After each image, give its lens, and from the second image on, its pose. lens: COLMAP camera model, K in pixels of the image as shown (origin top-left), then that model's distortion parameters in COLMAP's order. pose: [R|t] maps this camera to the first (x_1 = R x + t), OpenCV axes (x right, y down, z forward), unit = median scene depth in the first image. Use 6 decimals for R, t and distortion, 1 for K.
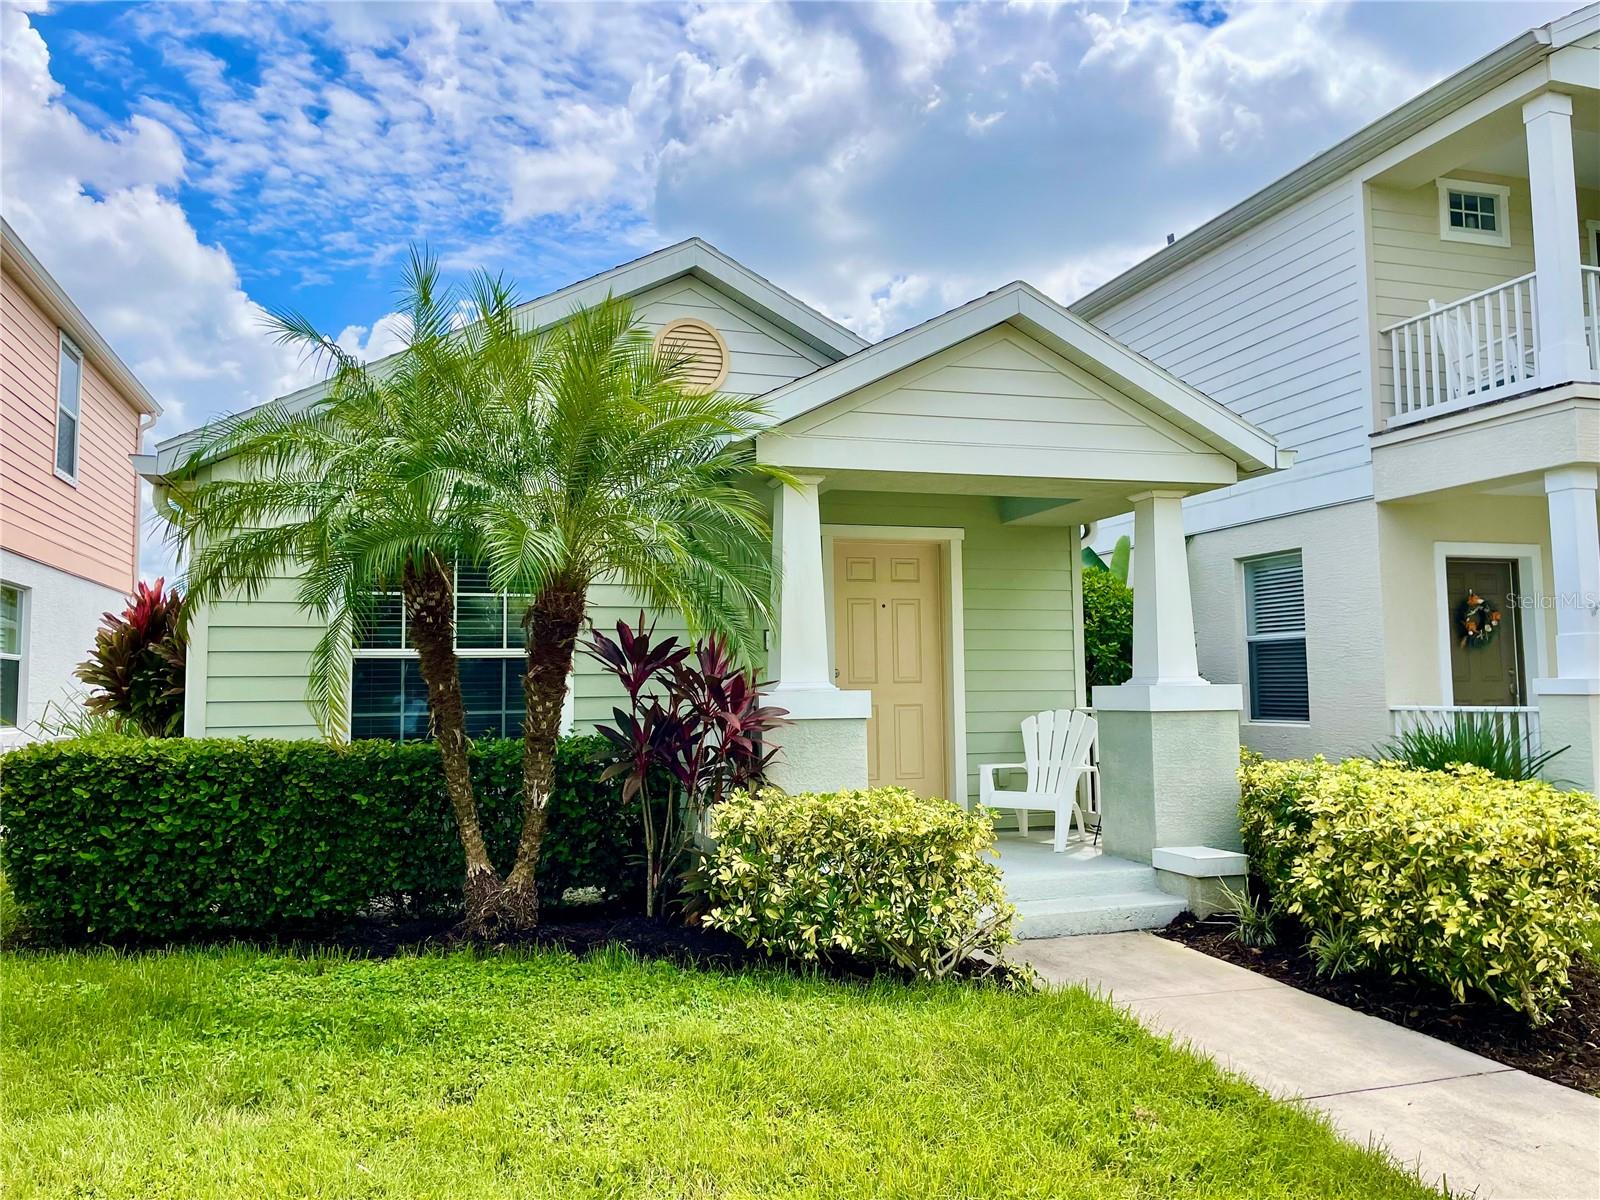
lens RADIAL K [[1207.4, 0, 794.0], [0, 1207.4, 599.7], [0, 0, 1]] dist [0.098187, -0.127677]
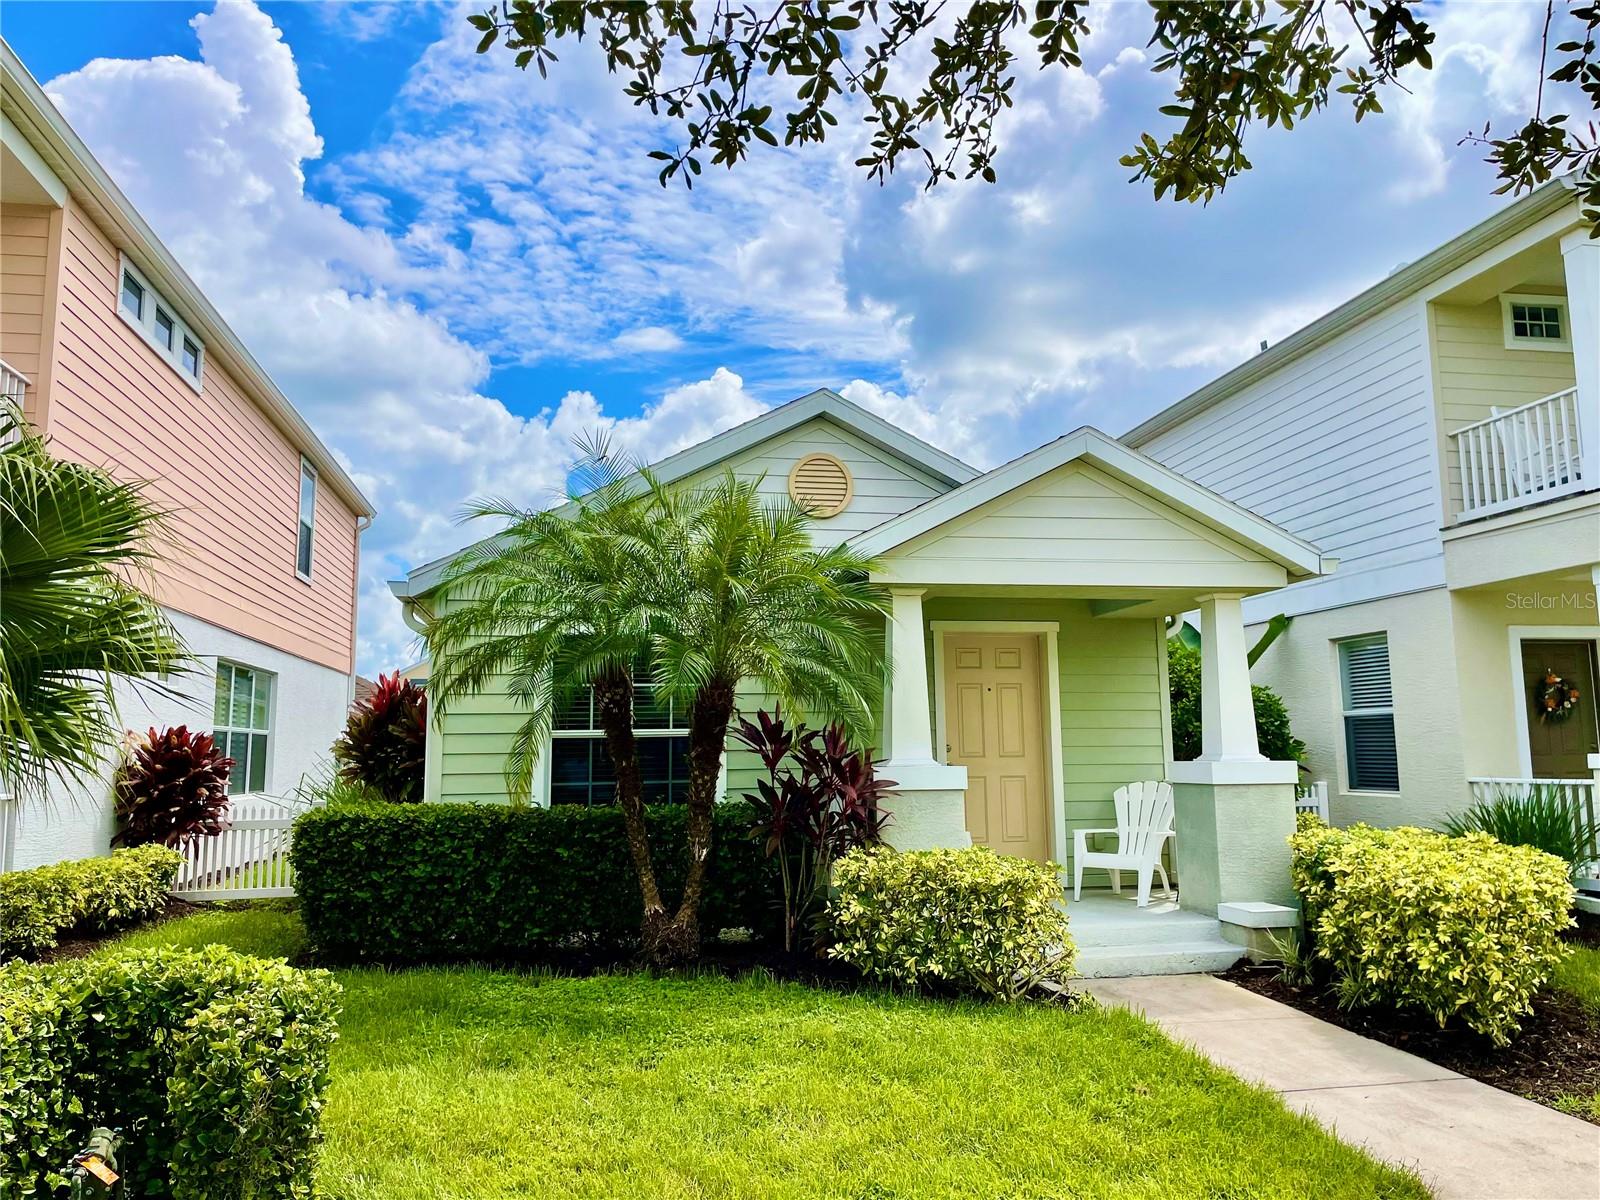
lens RADIAL K [[1205.0, 0, 803.4], [0, 1205.0, 589.6], [0, 0, 1]] dist [0.096901, -0.126480]
pose [[0.993007, -0.016561, -0.116887, 0.046981], [0.009632, 0.998176, -0.059597, -0.032223], [0.117661, 0.058055, 0.991355, -0.240126]]
